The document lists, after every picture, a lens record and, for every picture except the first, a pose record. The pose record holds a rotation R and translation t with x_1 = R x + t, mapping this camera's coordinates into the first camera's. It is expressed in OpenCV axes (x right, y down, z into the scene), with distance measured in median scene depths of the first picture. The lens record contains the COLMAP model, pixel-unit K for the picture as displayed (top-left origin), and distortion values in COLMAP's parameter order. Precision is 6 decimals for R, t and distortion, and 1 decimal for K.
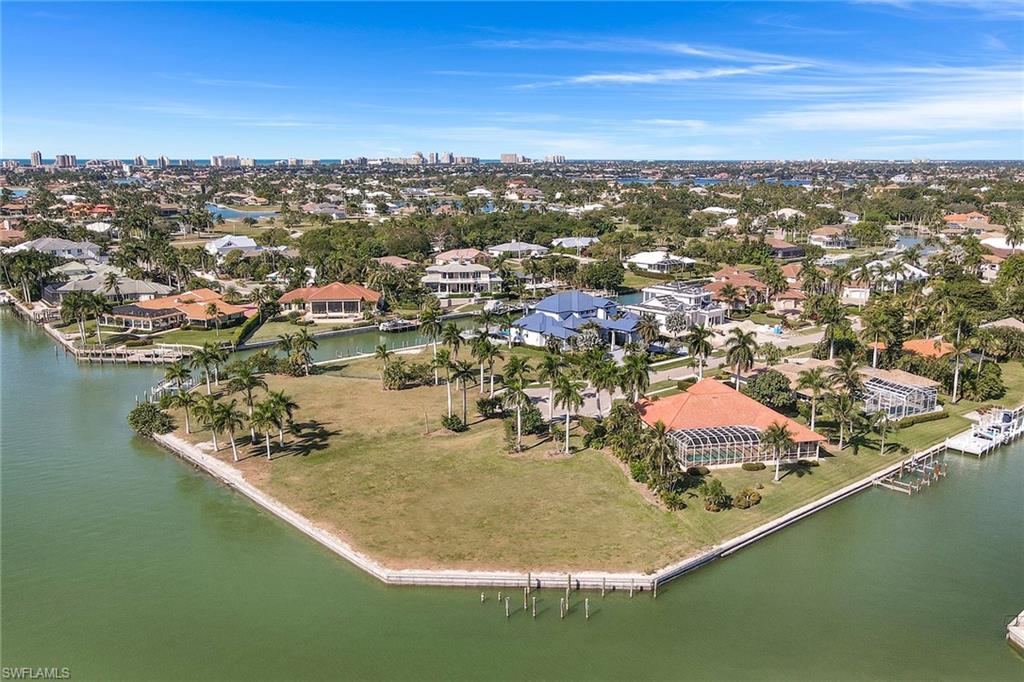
lens RADIAL K [[892.0, 0, 512.0], [0, 892.0, 341.0], [0, 0, 1]] dist [0.000323, -0.000510]
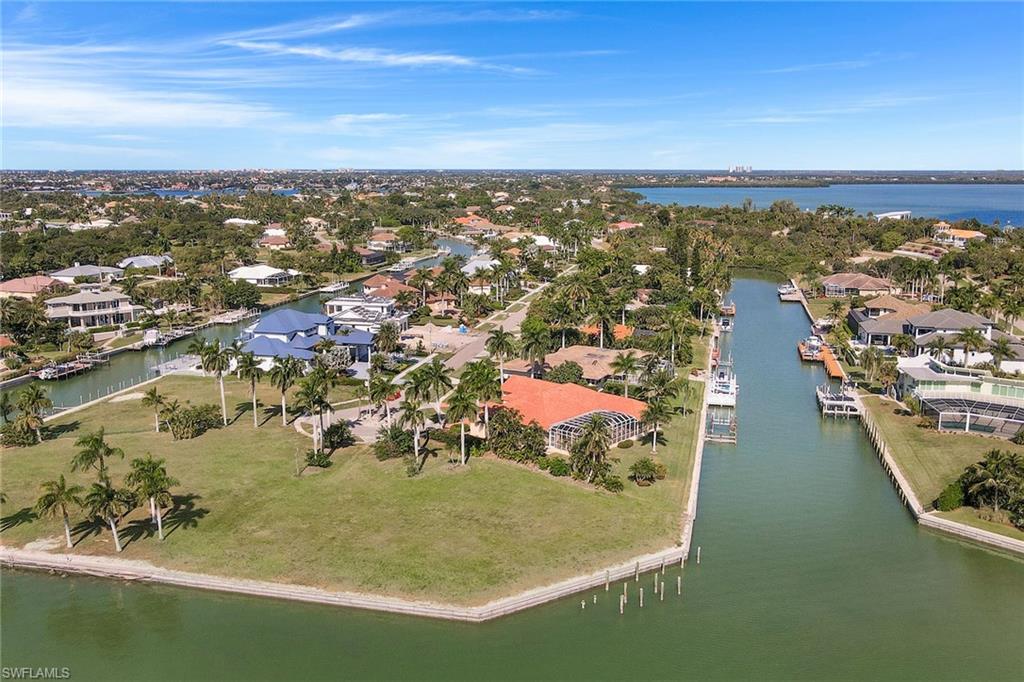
lens RADIAL K [[892.0, 0, 512.0], [0, 892.0, 341.0], [0, 0, 1]] dist [0.000323, -0.000510]
pose [[0.823426, -0.109063, 0.556843, -0.246018], [0.114943, 0.993069, 0.024532, -0.017437], [-0.555659, 0.043805, 0.830255, 0.074027]]
